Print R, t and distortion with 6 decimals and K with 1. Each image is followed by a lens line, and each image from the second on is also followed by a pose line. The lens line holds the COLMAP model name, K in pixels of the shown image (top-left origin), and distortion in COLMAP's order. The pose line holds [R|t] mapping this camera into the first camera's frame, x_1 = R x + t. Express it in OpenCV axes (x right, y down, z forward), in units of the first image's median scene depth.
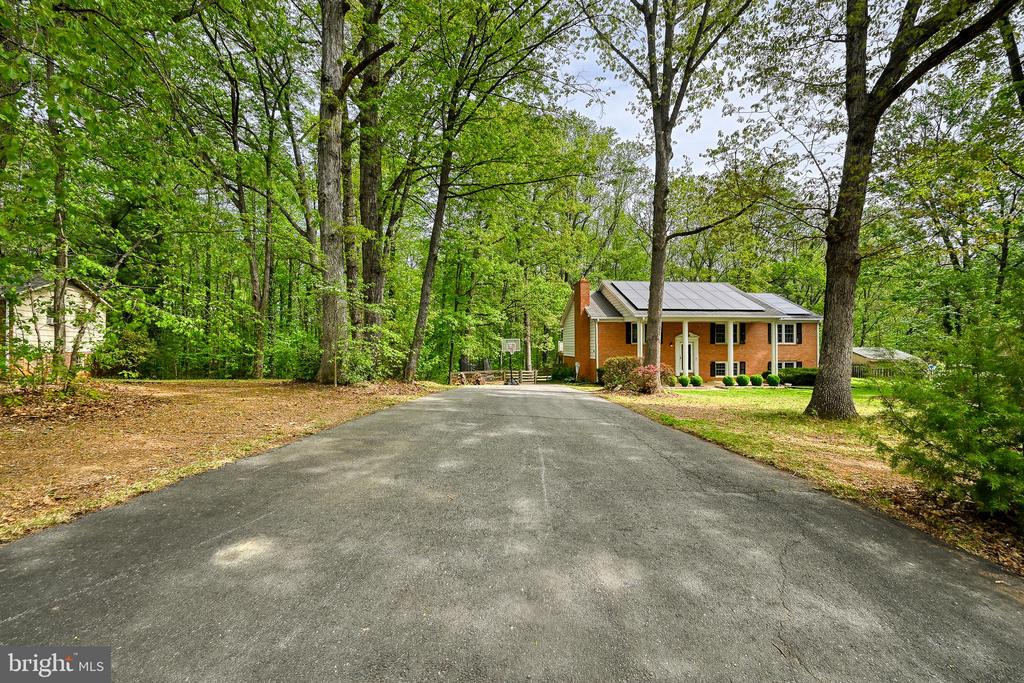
lens RADIAL K [[332.8, 0, 540.3], [0, 332.8, 342.1], [0, 0, 1]] dist [0.000417, 0.000037]
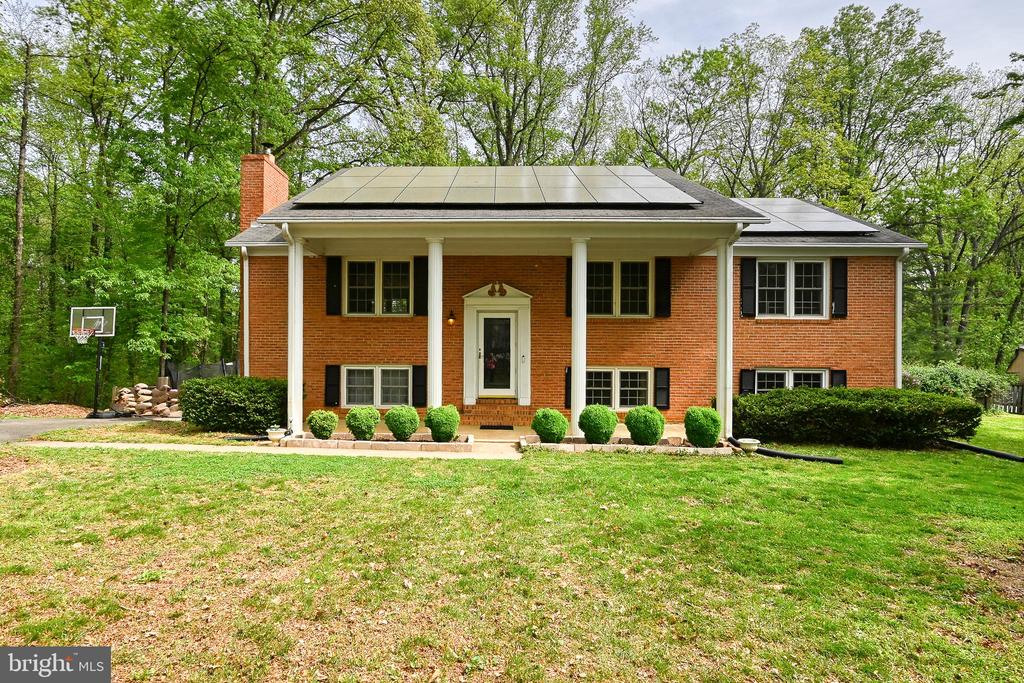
lens RADIAL K [[454.8, 0, 539.2], [0, 454.8, 352.5], [0, 0, 1]] dist [0.001471, 0.000172]
pose [[0.993942, 0.007857, -0.109629, 0.531423], [-0.008126, 0.999965, -0.002003, 0.044089], [0.109609, 0.002882, 0.993971, 0.509851]]
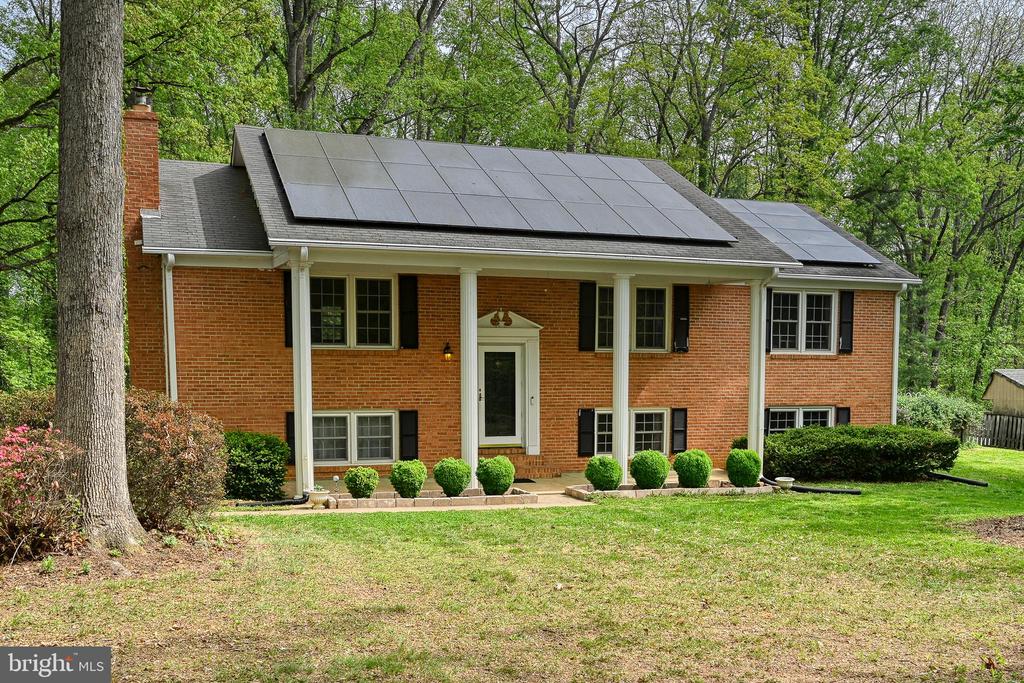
lens RADIAL K [[880.8, 0, 537.9], [0, 880.8, 421.0], [0, 0, 1]] dist [-0.000716, 0.003498]
pose [[0.976709, -0.007312, 0.214445, 0.297581], [-0.007599, 0.997613, 0.068627, 0.014100], [-0.214435, -0.068658, 0.974322, 0.214031]]
